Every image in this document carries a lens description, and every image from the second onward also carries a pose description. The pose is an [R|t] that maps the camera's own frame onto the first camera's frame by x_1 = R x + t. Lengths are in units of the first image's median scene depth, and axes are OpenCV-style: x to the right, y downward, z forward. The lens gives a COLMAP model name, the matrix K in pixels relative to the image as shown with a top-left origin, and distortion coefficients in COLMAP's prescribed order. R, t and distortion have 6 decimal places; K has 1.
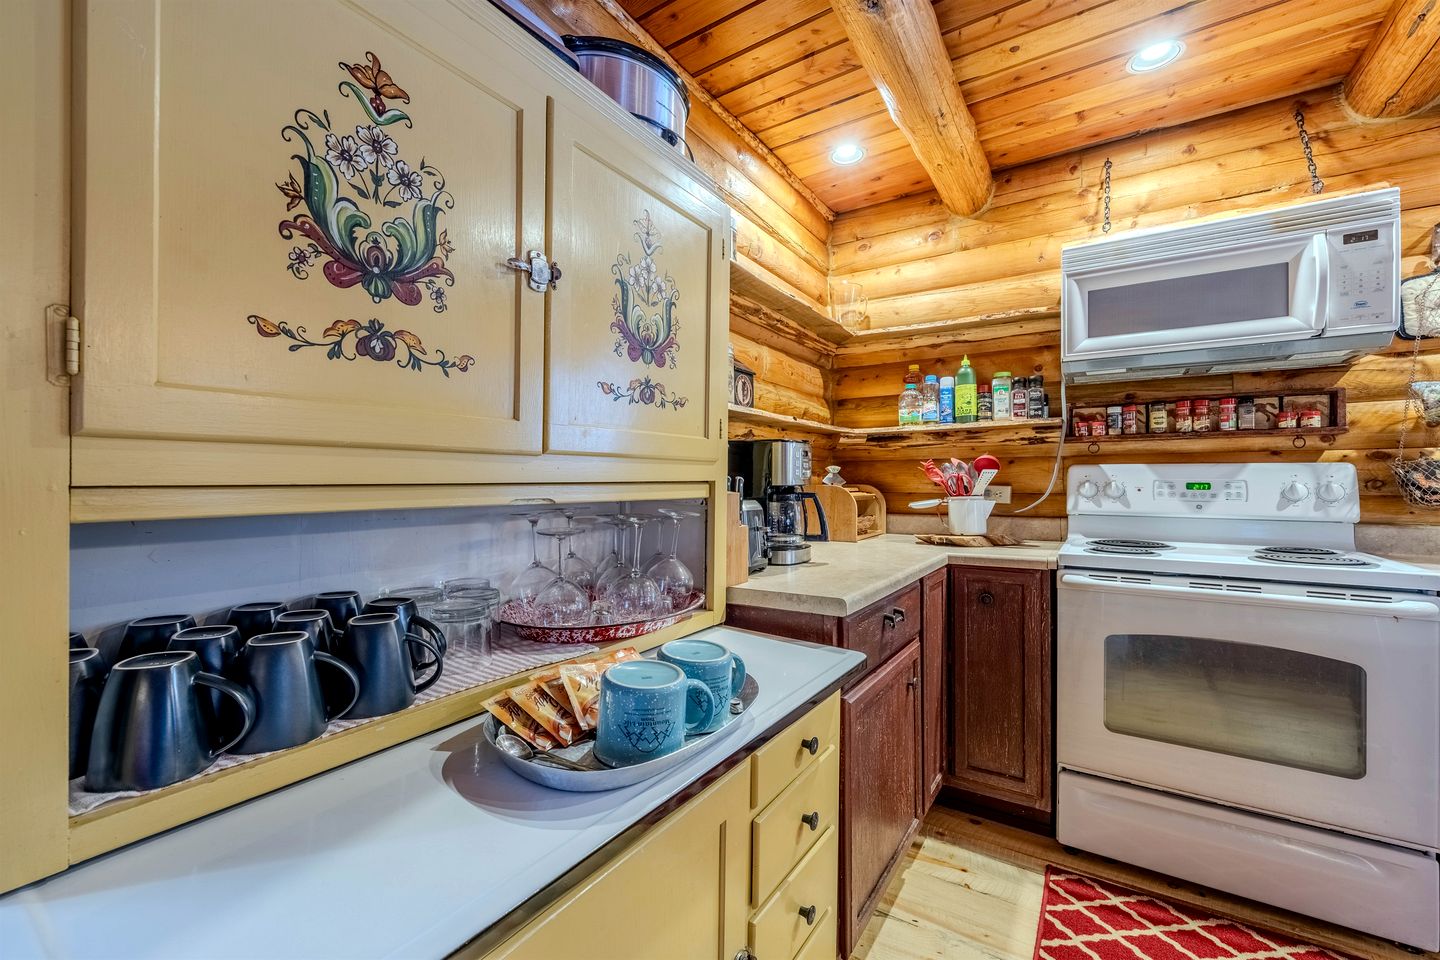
lens RADIAL K [[578.1, 0, 724.6], [0, 578.1, 477.8], [0, 0, 1]] dist [0.001256, 0.000050]
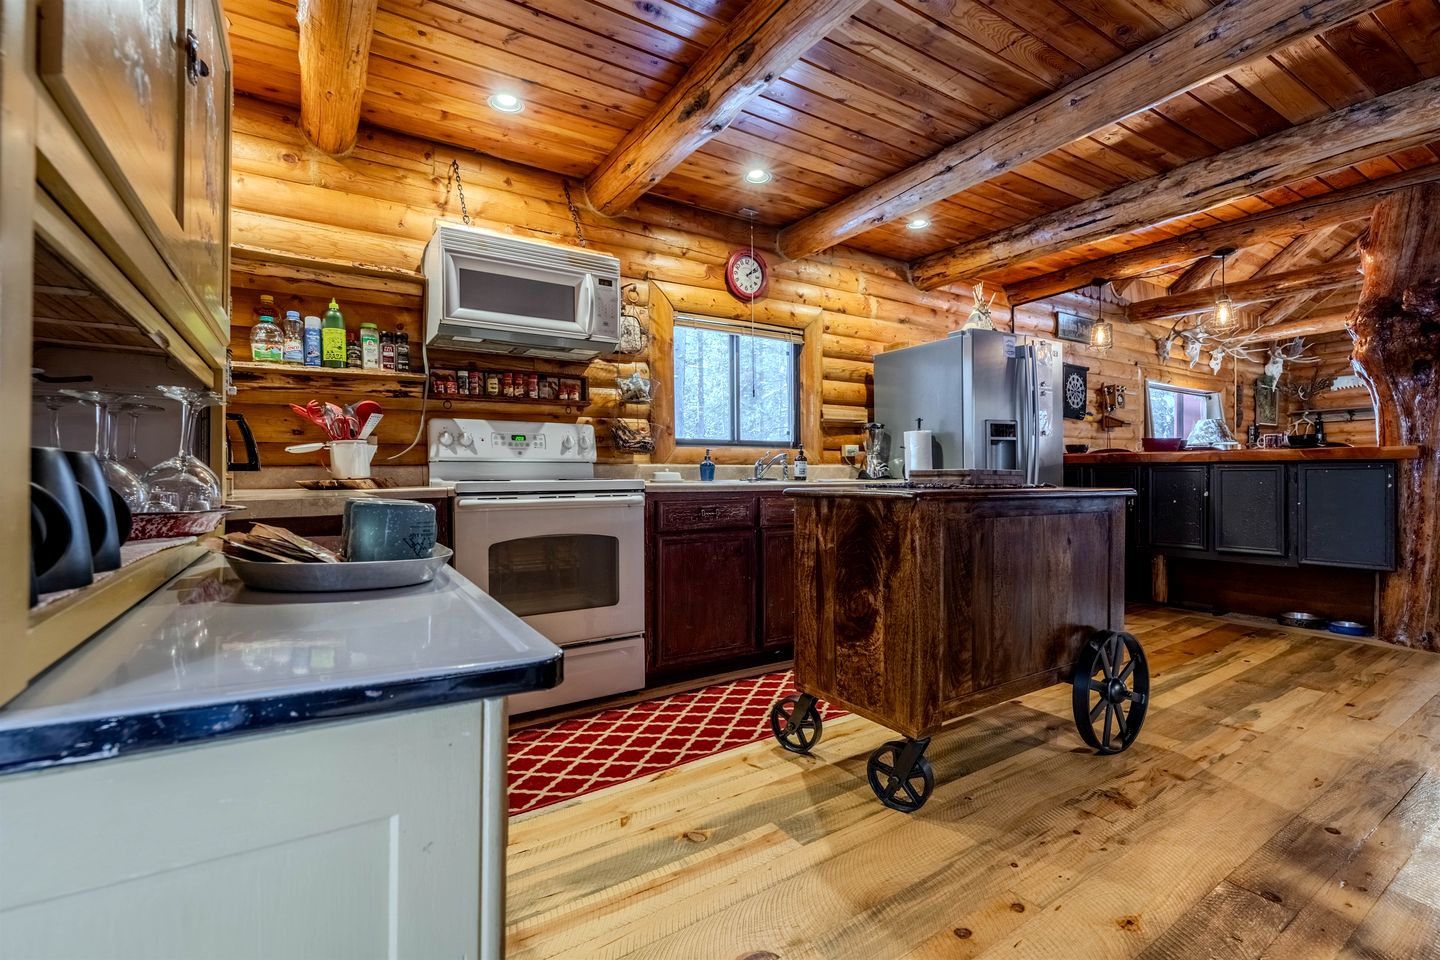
lens RADIAL K [[633.1, 0, 711.5], [0, 633.1, 478.6], [0, 0, 1]] dist [0.001019, 0.000067]
pose [[0.417474, -0.016474, 0.908540, -0.317918], [0.010274, 0.999857, 0.013409, 0.090862], [-0.908631, 0.003736, 0.417583, -0.016614]]
